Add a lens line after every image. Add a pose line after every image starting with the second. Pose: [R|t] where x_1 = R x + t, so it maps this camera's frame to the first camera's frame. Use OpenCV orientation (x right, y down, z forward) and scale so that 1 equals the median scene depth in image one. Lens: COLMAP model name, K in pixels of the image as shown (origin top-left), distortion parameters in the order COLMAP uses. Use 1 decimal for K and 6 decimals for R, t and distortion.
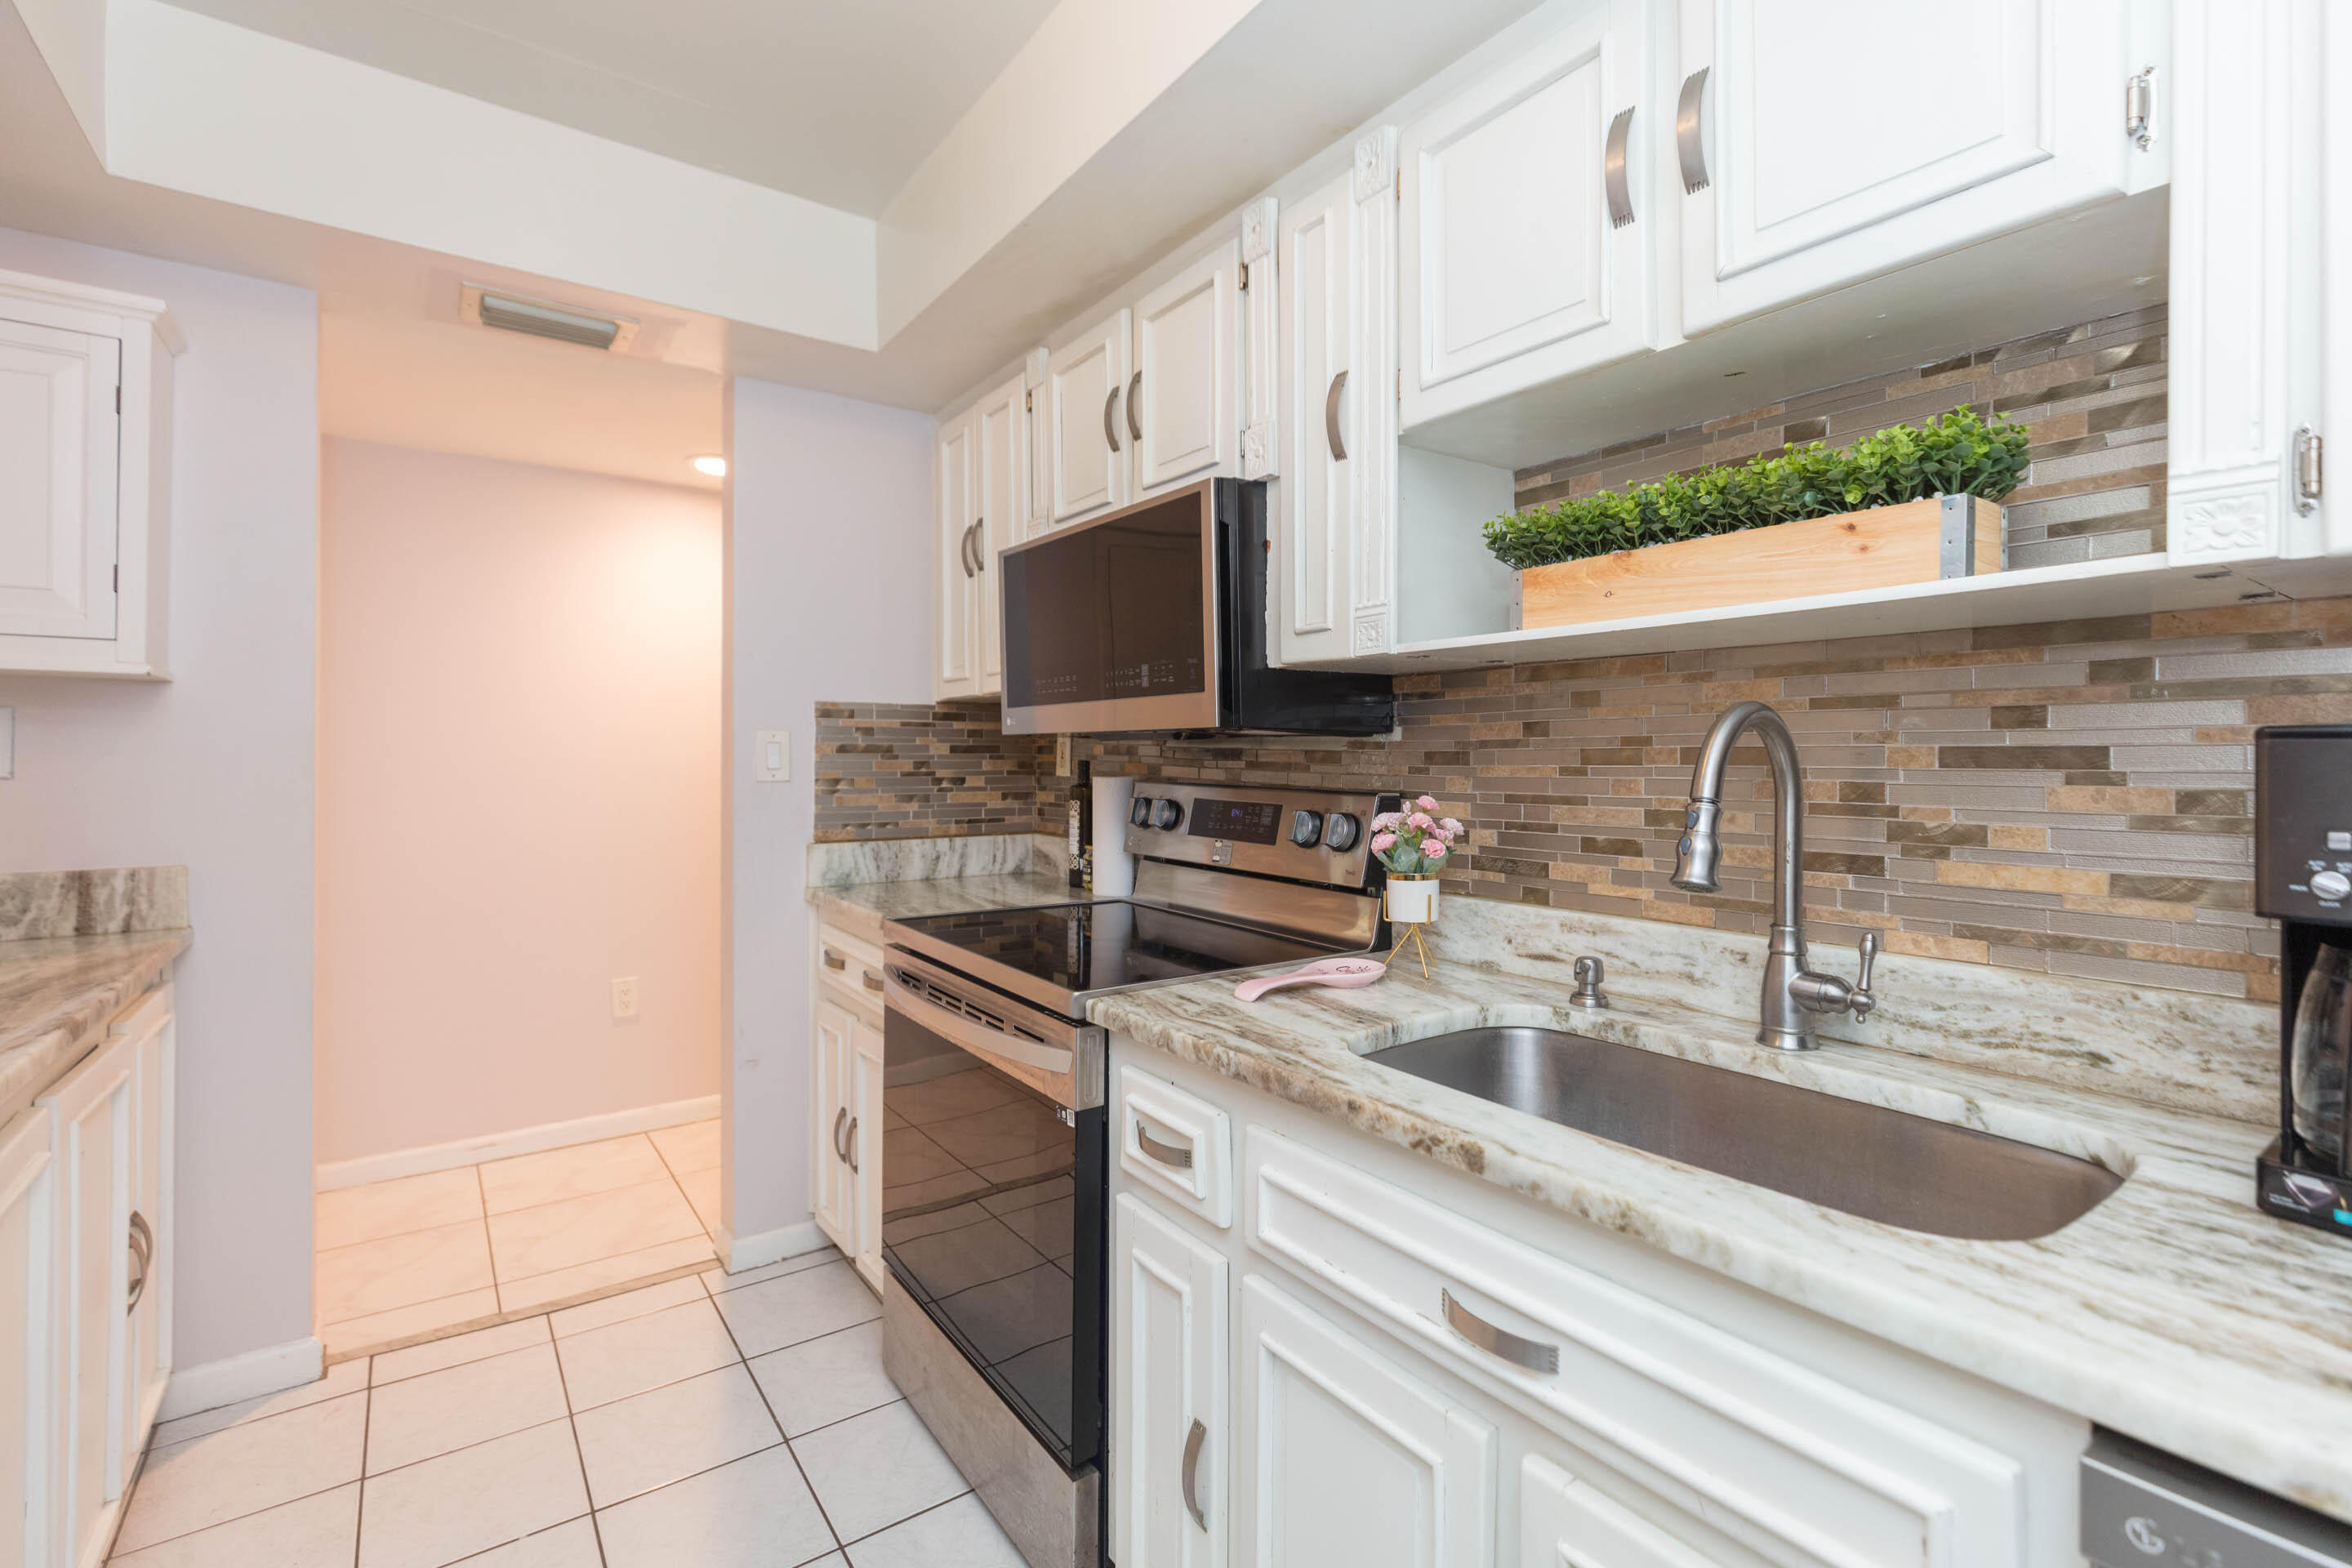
lens RADIAL K [[1068.4, 0, 1189.2], [0, 1068.4, 756.9], [0, 0, 1]] dist [0.001980, 0.000103]
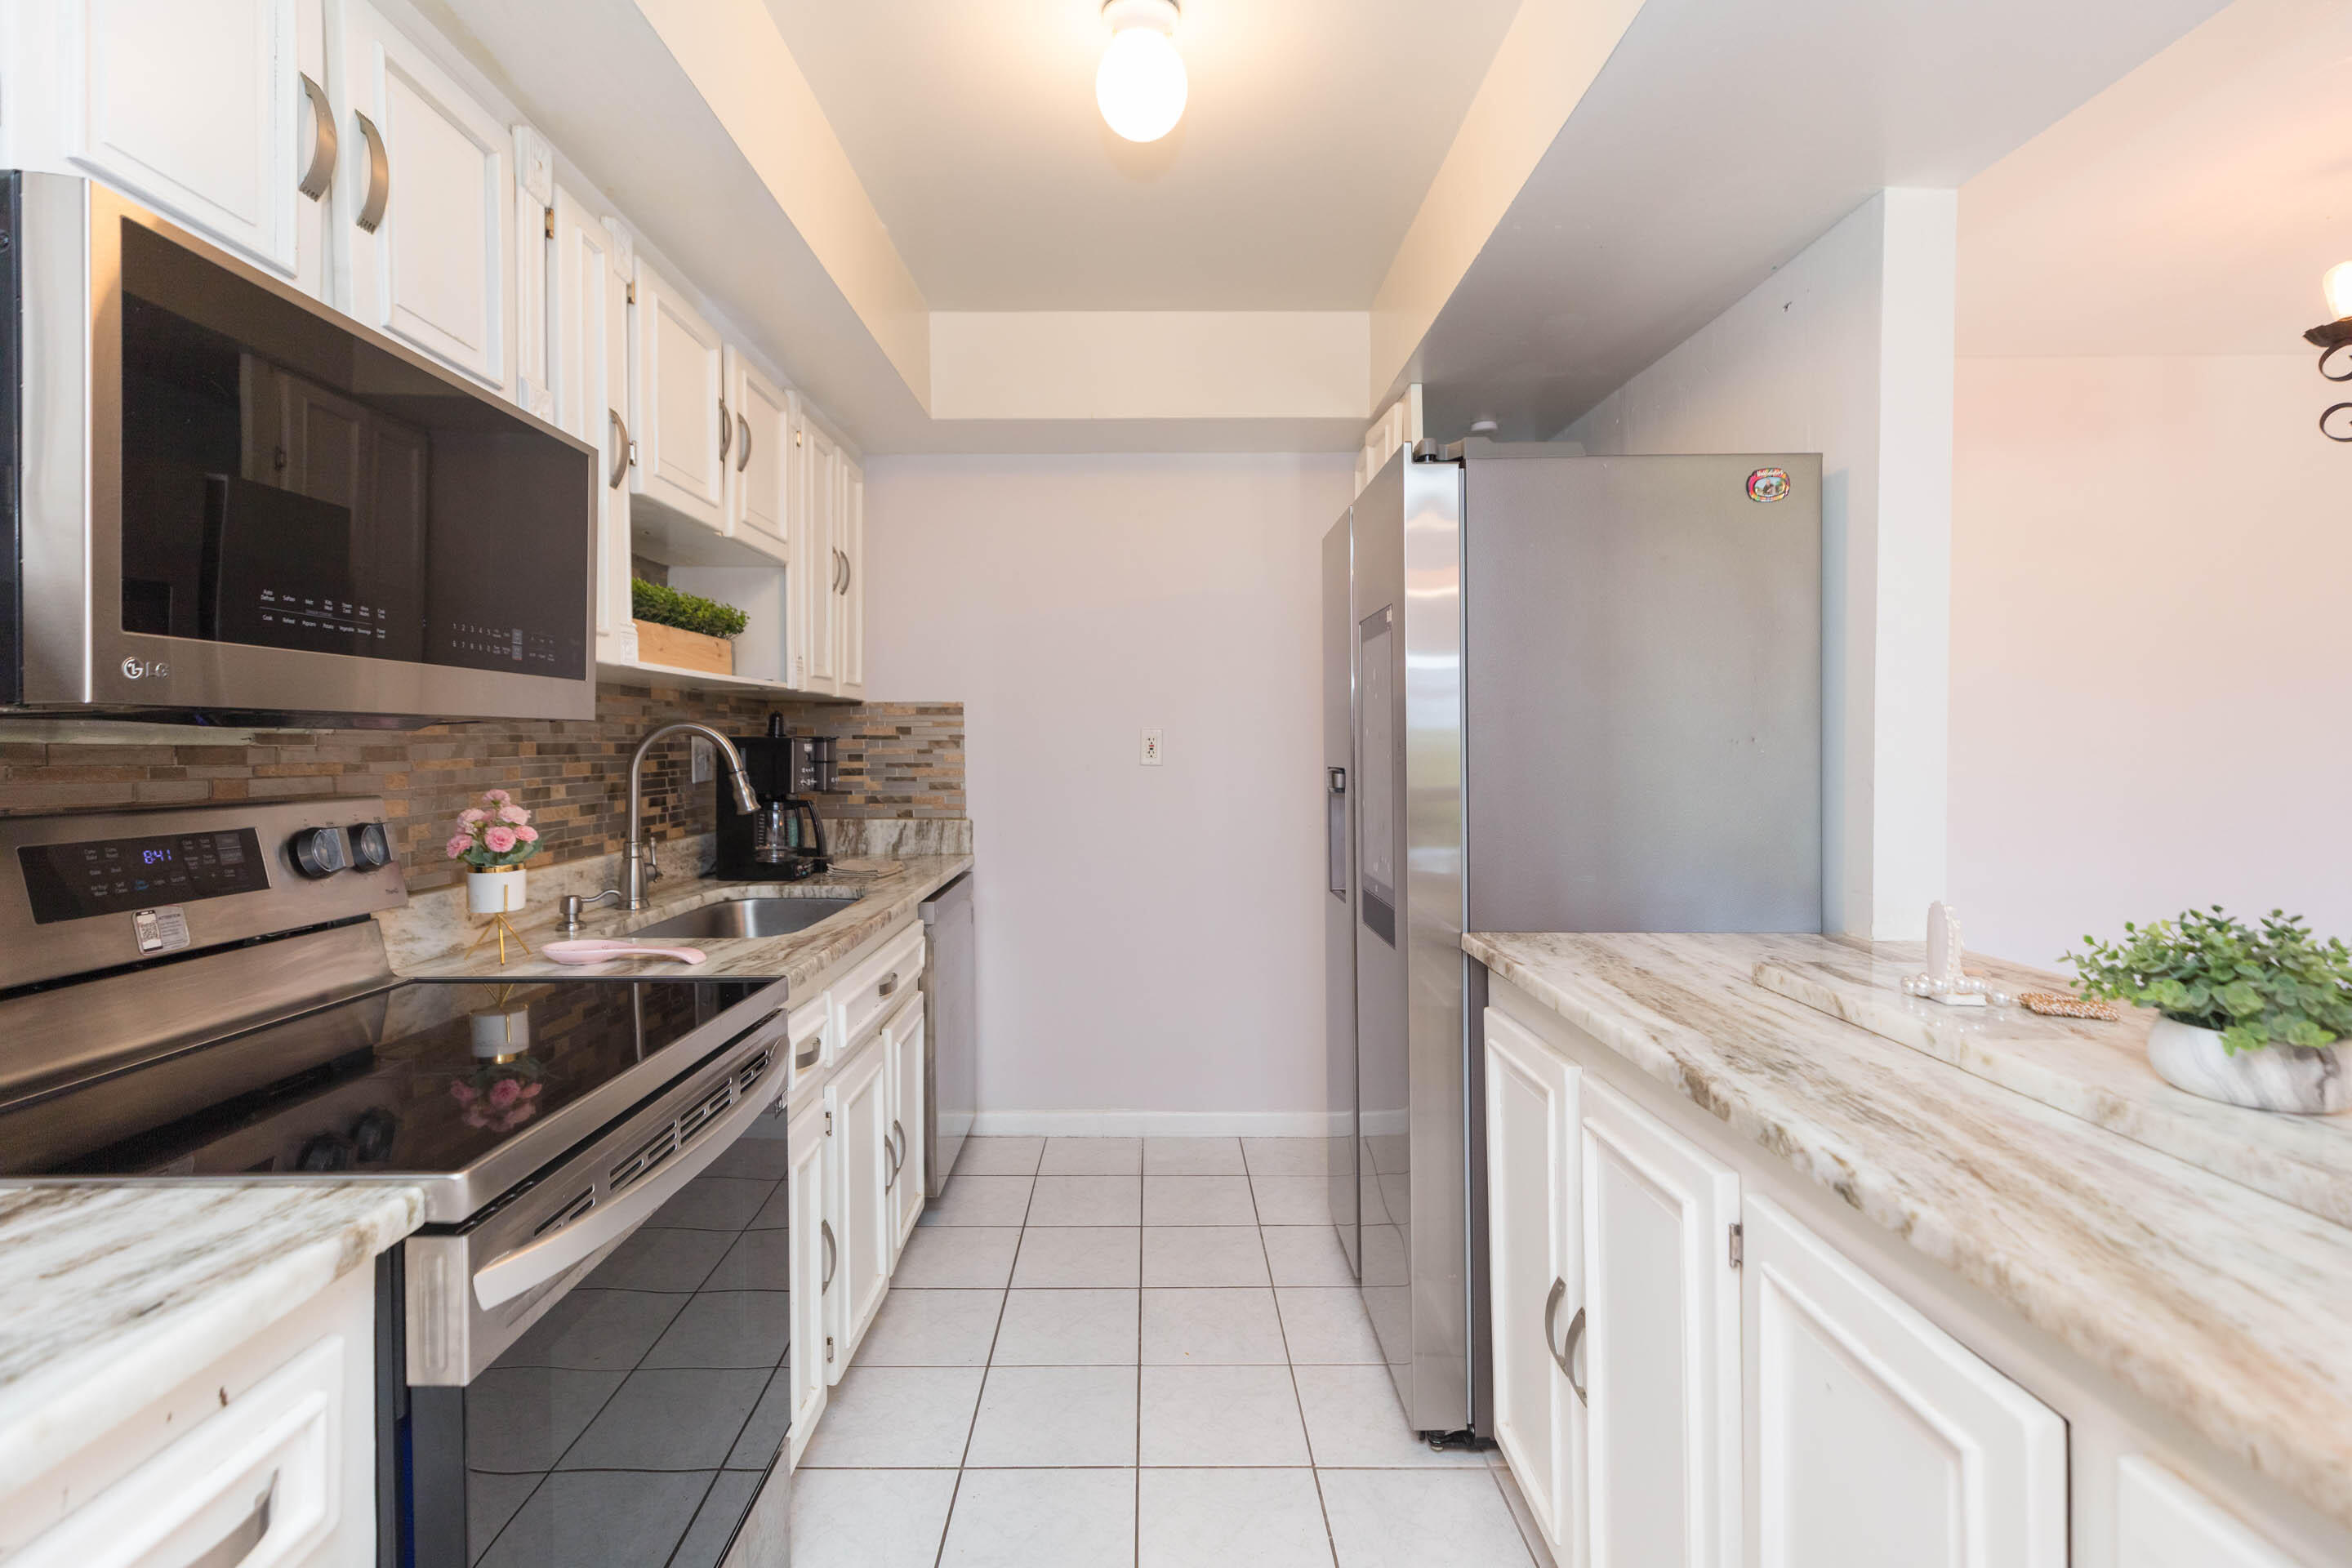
lens RADIAL K [[1087.1, 0, 1153.1], [0, 1087.1, 785.3], [0, 0, 1]] dist [0.001453, -0.000225]
pose [[-0.815432, -0.022234, 0.578425, -0.635009], [0.002095, 0.999142, 0.041360, -0.006929], [-0.578849, 0.034938, -0.814686, 1.032293]]
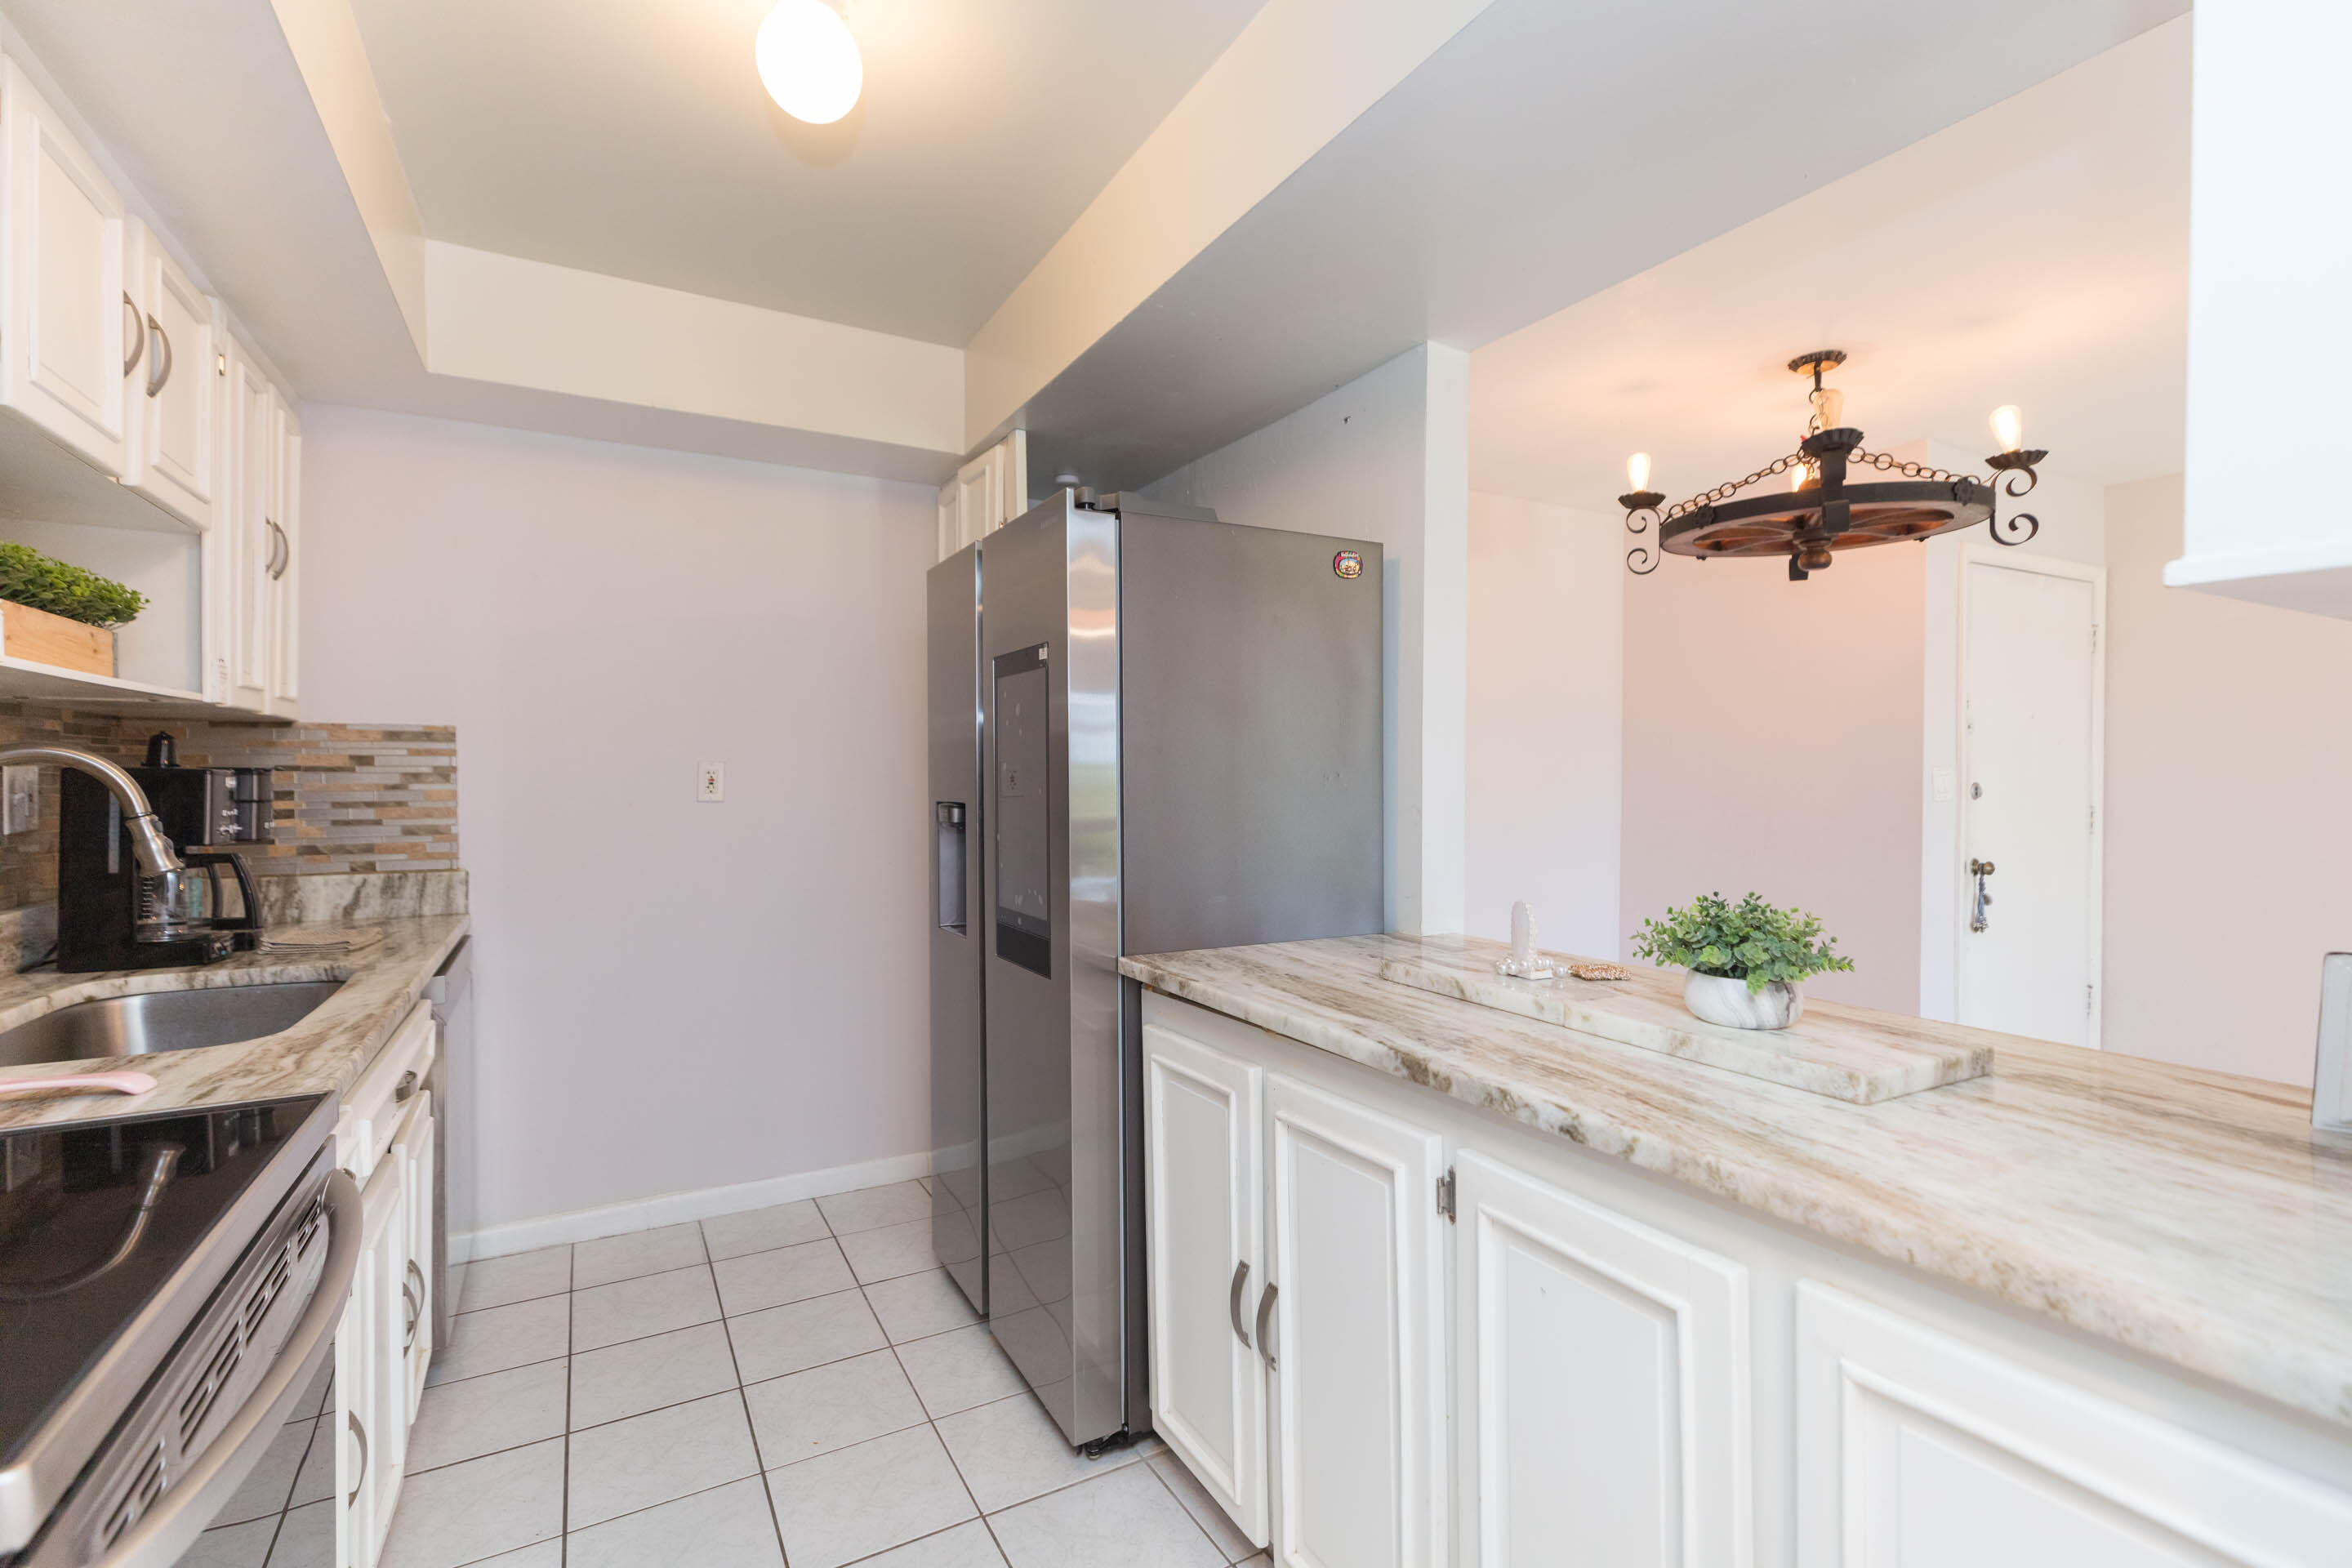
lens RADIAL K [[1064.1, 0, 1208.8], [0, 1064.1, 803.5], [0, 0, 1]] dist [0.003007, -0.000508]
pose [[-0.995811, -0.003859, 0.091350, -0.506905], [-0.001373, 0.999628, 0.027254, -0.007170], [-0.091421, 0.027014, -0.995446, 1.066583]]
